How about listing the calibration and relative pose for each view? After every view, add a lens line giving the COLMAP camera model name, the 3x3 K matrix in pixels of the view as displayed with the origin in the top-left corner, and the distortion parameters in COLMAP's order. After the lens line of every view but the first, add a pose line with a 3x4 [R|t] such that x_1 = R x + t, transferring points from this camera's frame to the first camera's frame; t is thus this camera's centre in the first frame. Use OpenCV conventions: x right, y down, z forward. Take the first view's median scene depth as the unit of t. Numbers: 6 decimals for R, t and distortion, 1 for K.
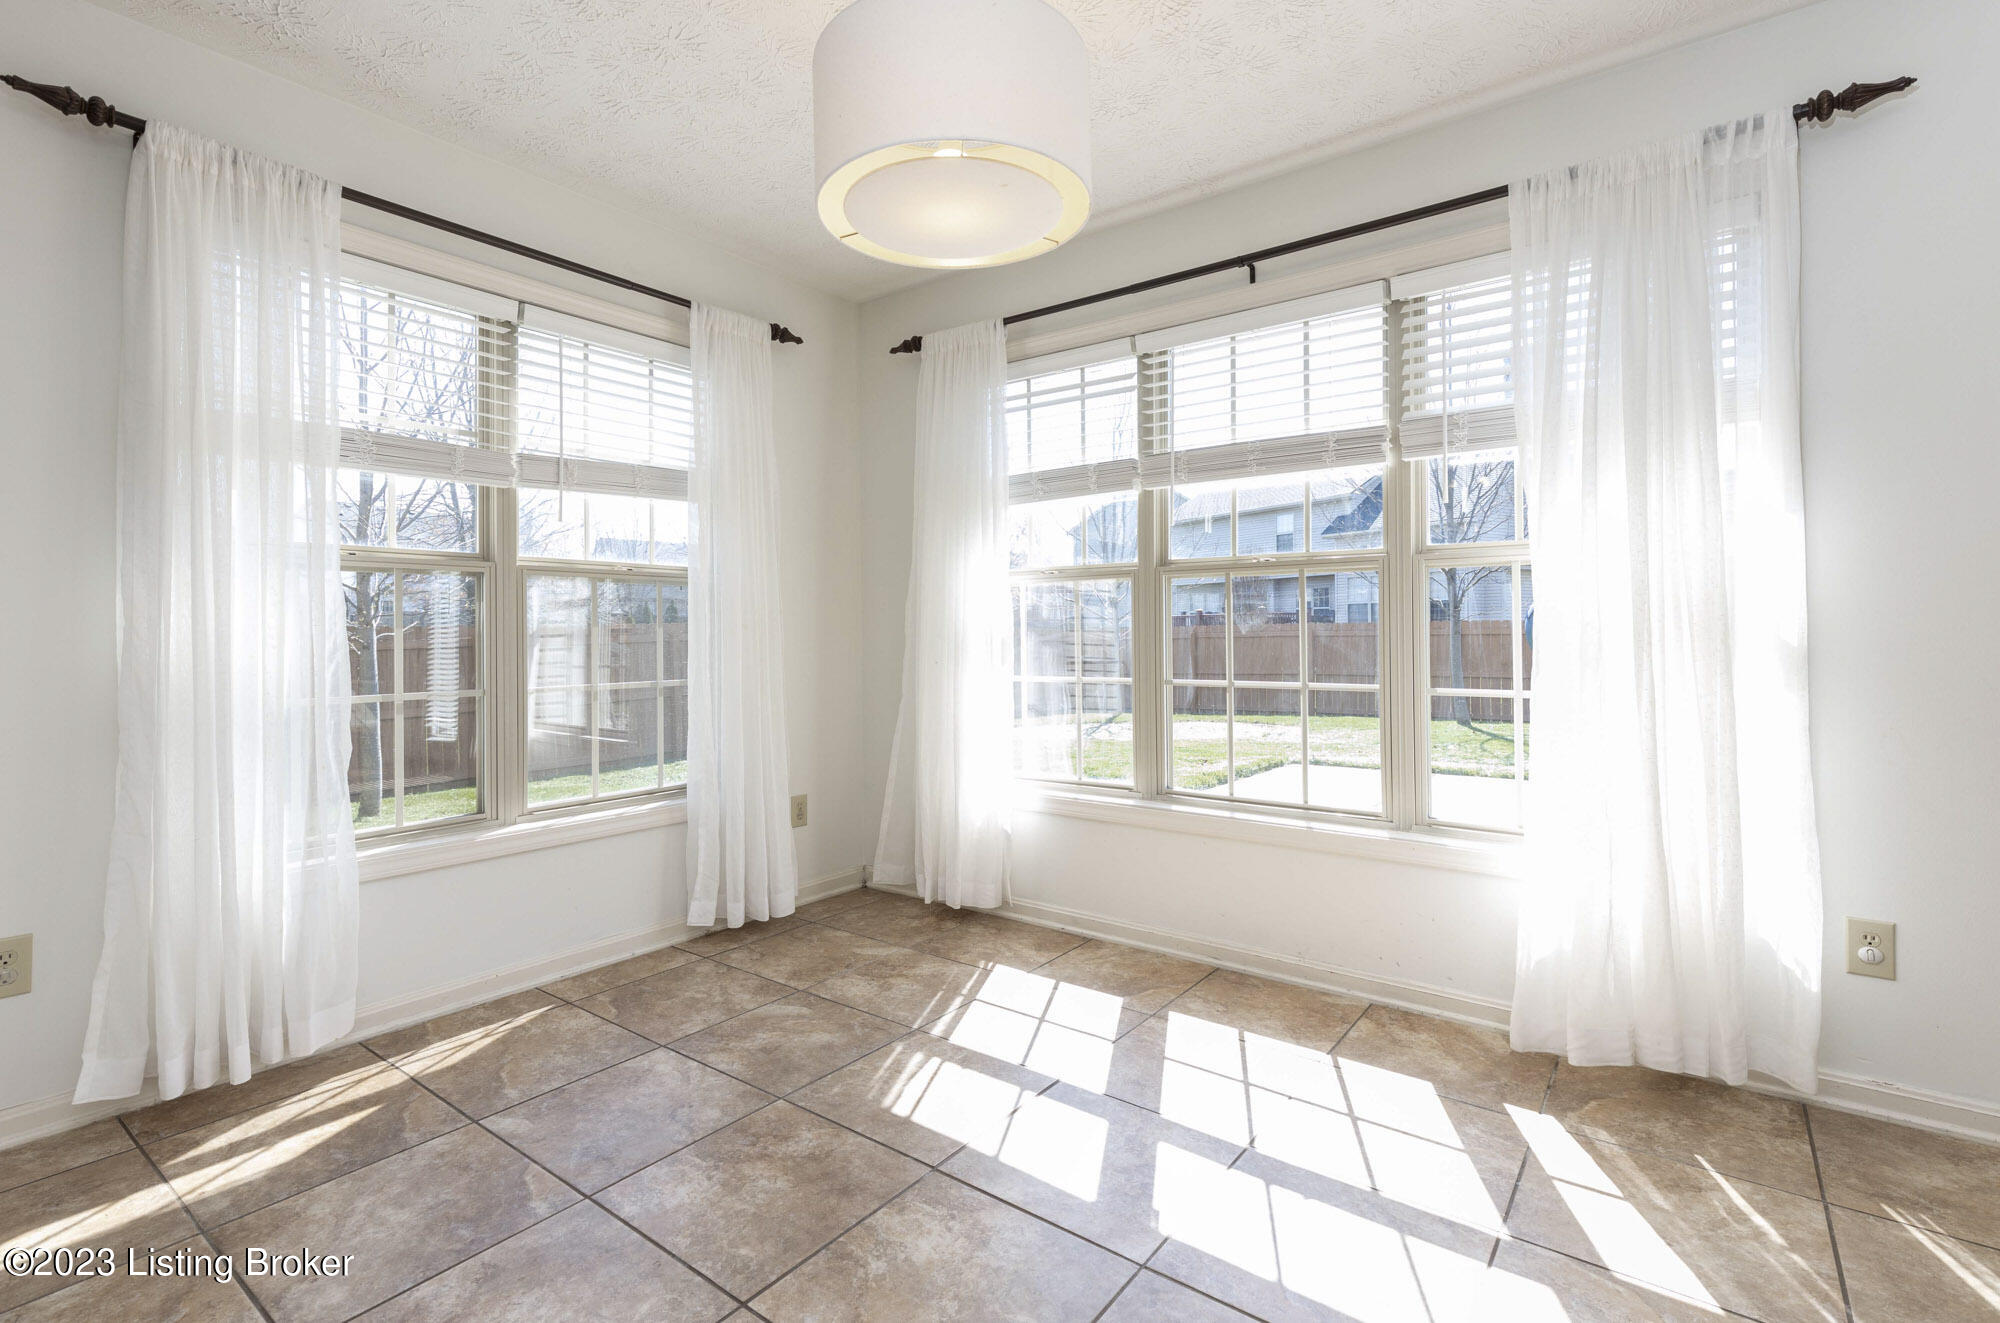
lens RADIAL K [[927.5, 0, 993.5], [0, 927.5, 623.1], [0, 0, 1]] dist [0.008630, 0.000238]
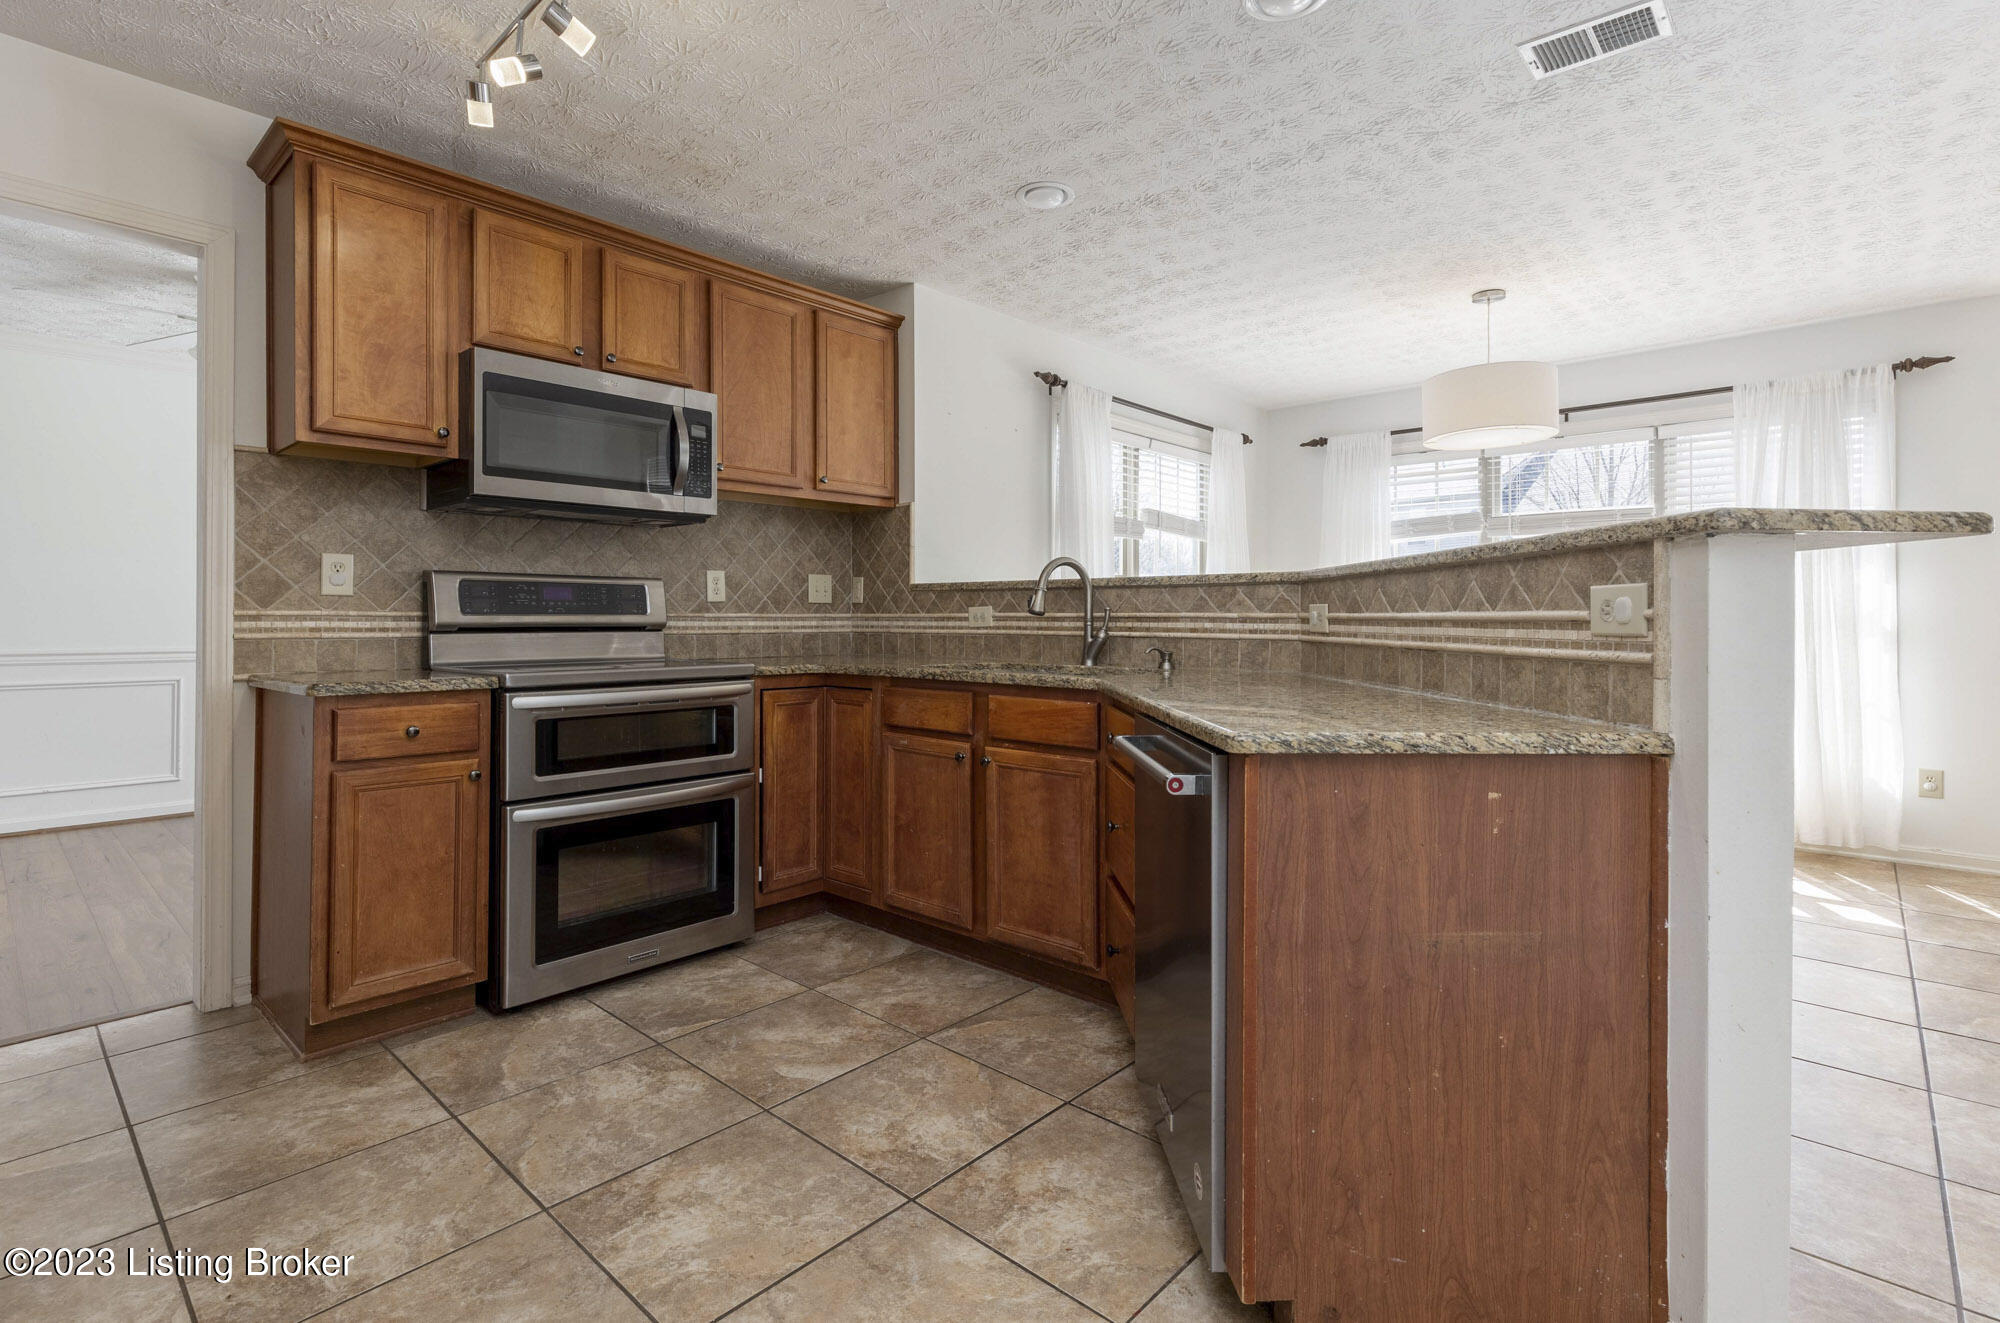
lens RADIAL K [[927.5, 0, 1002.8], [0, 927.5, 610.9], [0, 0, 1]] dist [0.008630, 0.000238]
pose [[0.997137, 0.006091, -0.075370, -0.844822], [-0.005830, 0.999976, 0.003675, -0.014674], [0.075390, -0.003225, 0.997149, -1.084160]]
